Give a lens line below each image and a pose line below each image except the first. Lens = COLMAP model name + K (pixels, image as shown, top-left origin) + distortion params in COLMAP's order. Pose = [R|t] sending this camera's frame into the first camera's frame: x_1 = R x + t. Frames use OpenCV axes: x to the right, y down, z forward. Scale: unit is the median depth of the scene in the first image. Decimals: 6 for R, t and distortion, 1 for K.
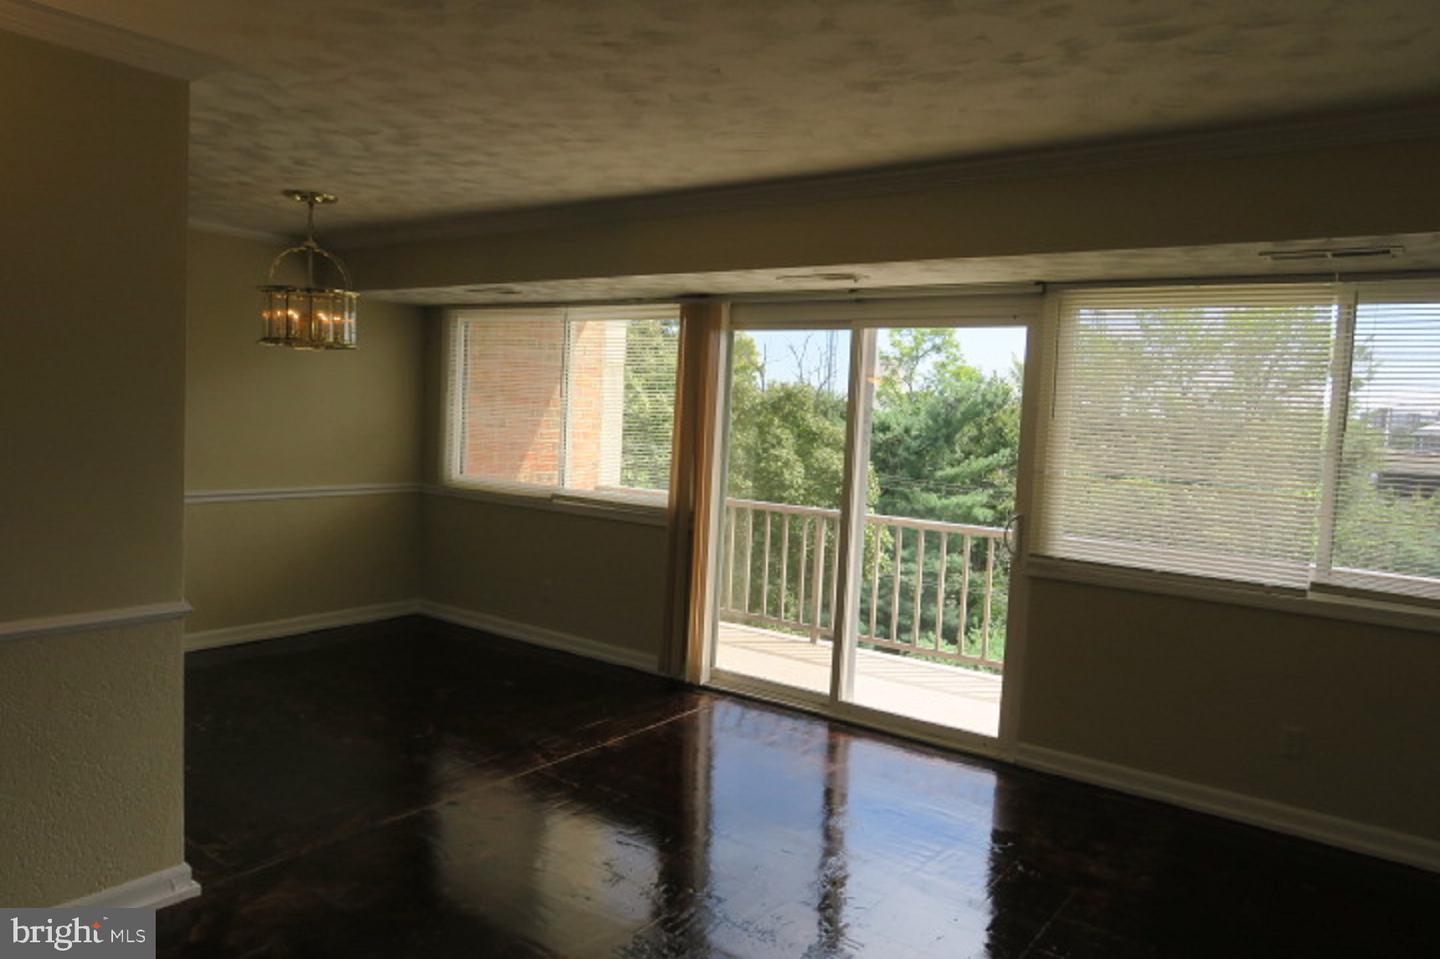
lens RADIAL K [[999.9, 0, 720.0], [0, 999.9, 479.5], [0, 0, 1]] dist [-0.000813, 0.000652]
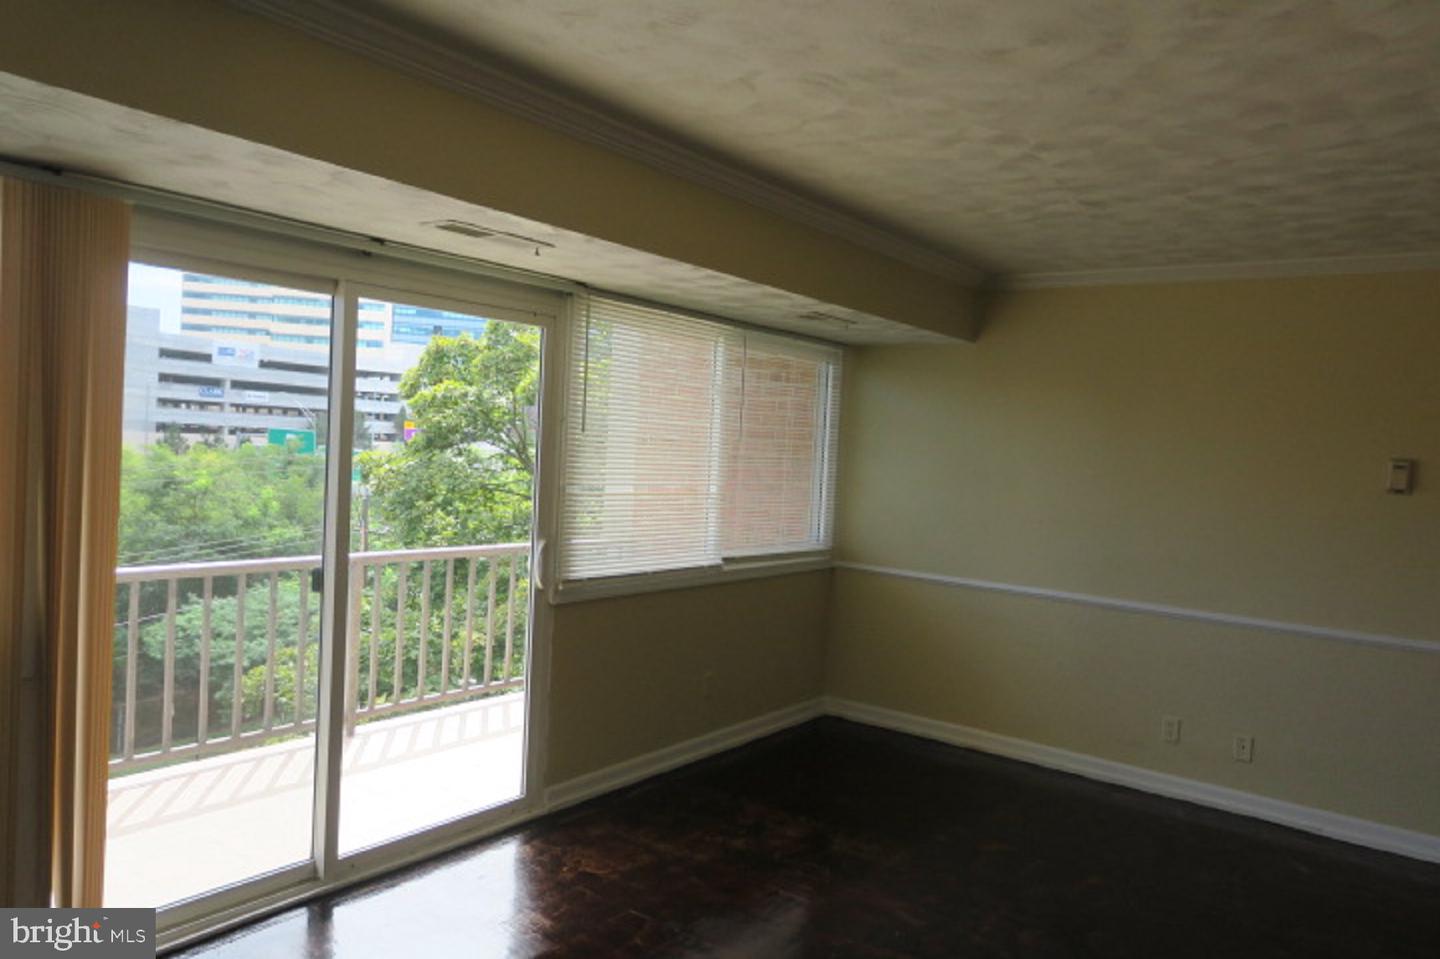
lens RADIAL K [[991.5, 0, 720.0], [0, 991.5, 479.5], [0, 0, 1]] dist [-0.013740, 0.001469]
pose [[0.016695, -0.086165, 0.996141, -0.569510], [0.016470, 0.996168, 0.085891, -0.090926], [-0.999725, 0.014973, 0.018050, 0.823639]]
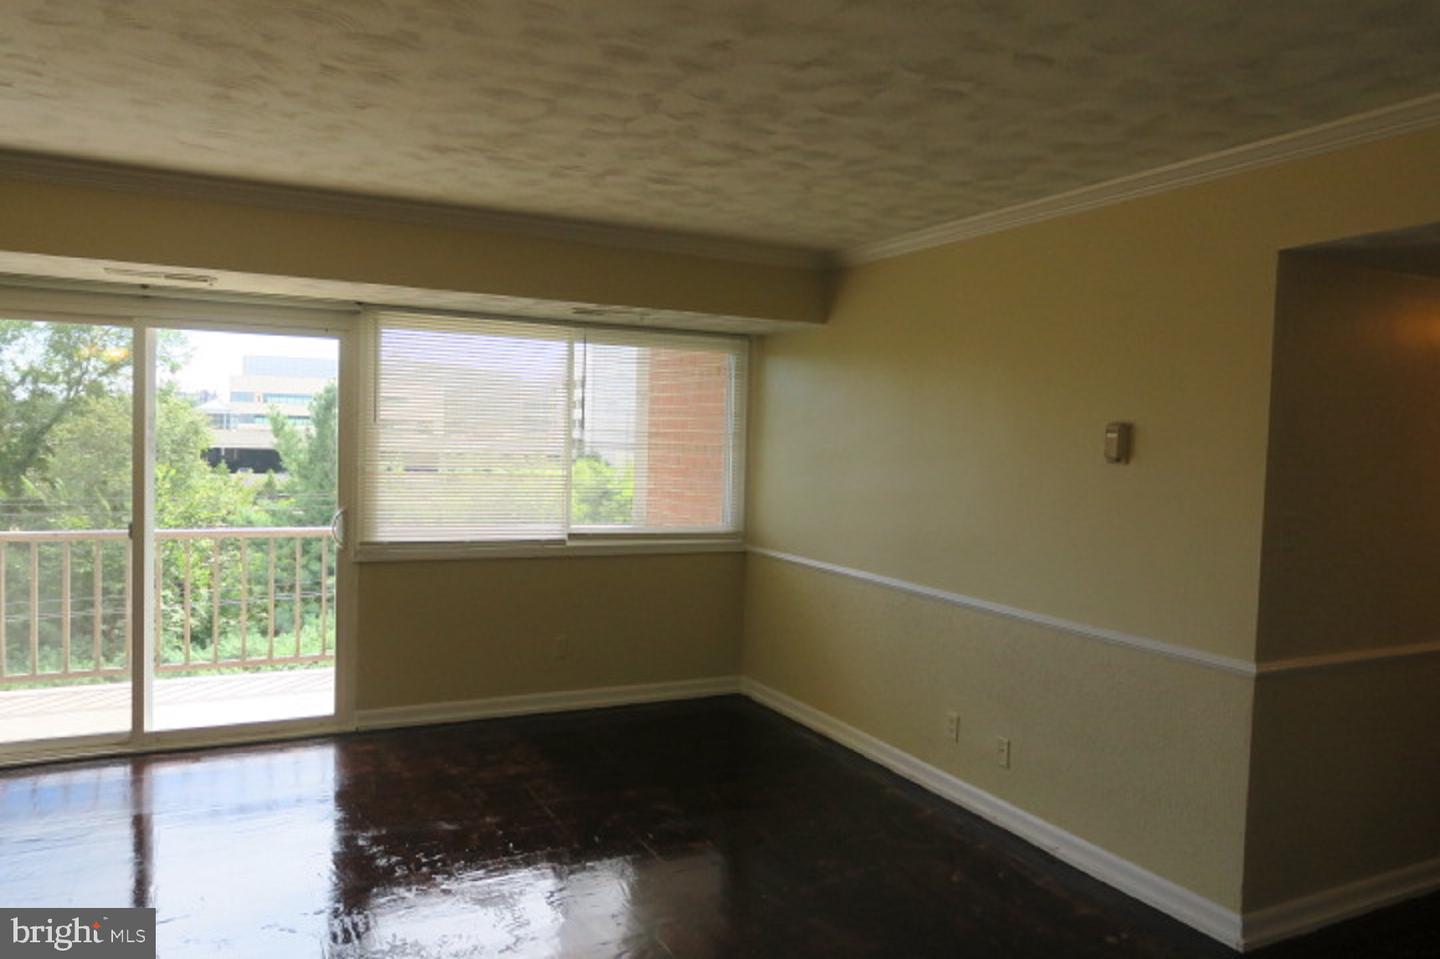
lens RADIAL K [[988.9, 0, 720.0], [0, 988.9, 479.5], [0, 0, 1]] dist [-0.003225, -0.004605]
pose [[0.447923, -0.073448, 0.891050, -0.488942], [0.053481, 0.997036, 0.055300, -0.036239], [-0.892471, 0.022884, 0.450523, 0.130916]]
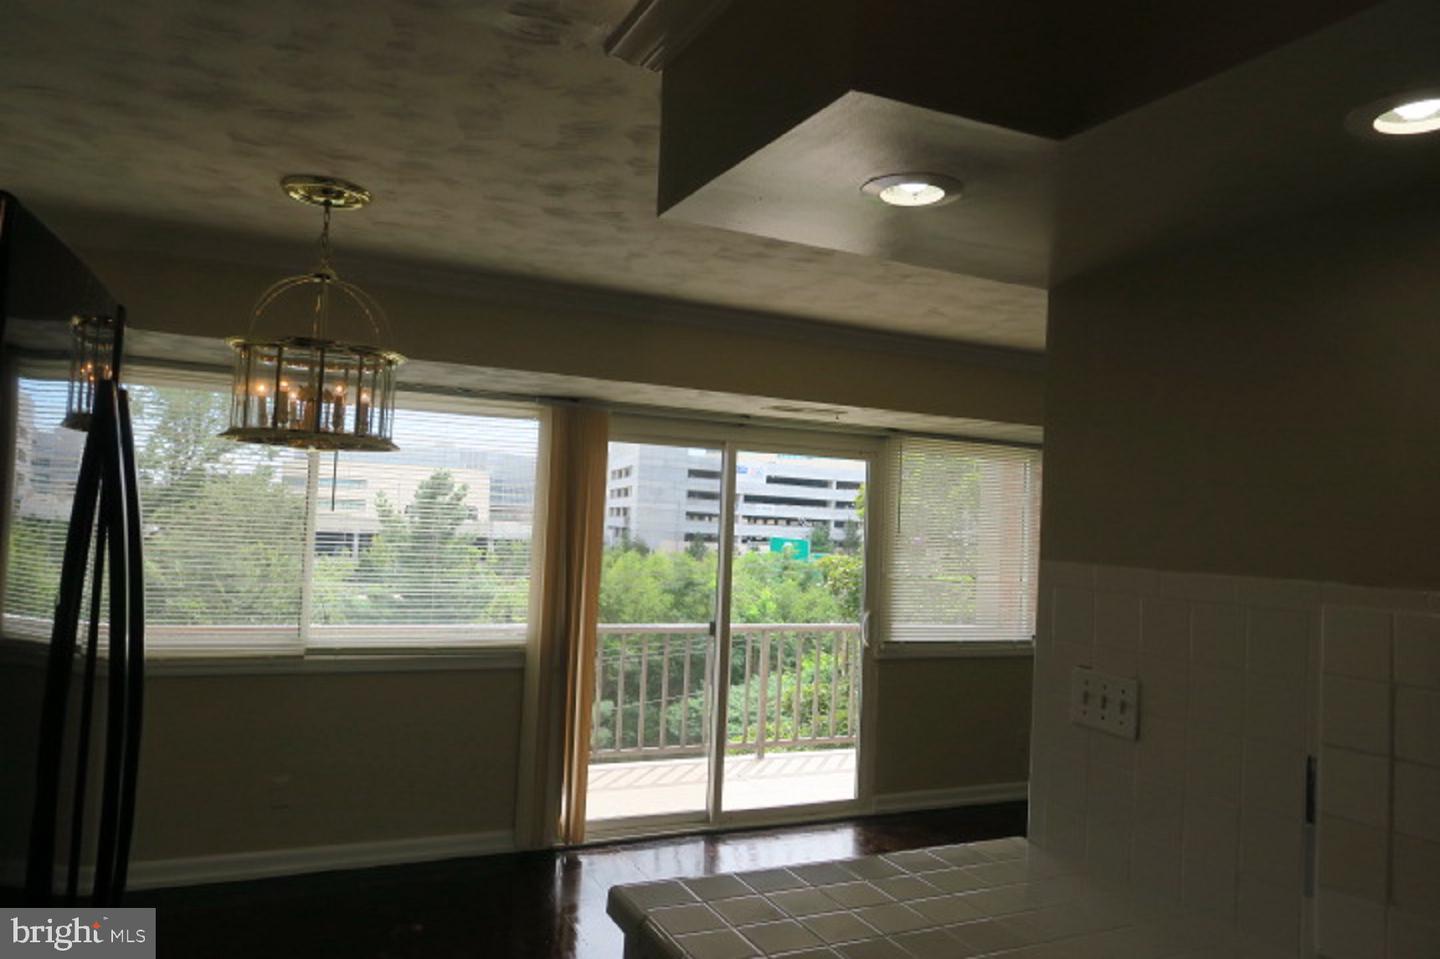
lens RADIAL K [[991.5, 0, 720.0], [0, 991.5, 479.5], [0, 0, 1]] dist [-0.013740, 0.001469]
pose [[0.479505, 0.012956, 0.877444, -0.870939], [0.039495, 0.998559, -0.036327, -0.091024], [-0.876650, 0.052074, 0.478302, 0.563469]]
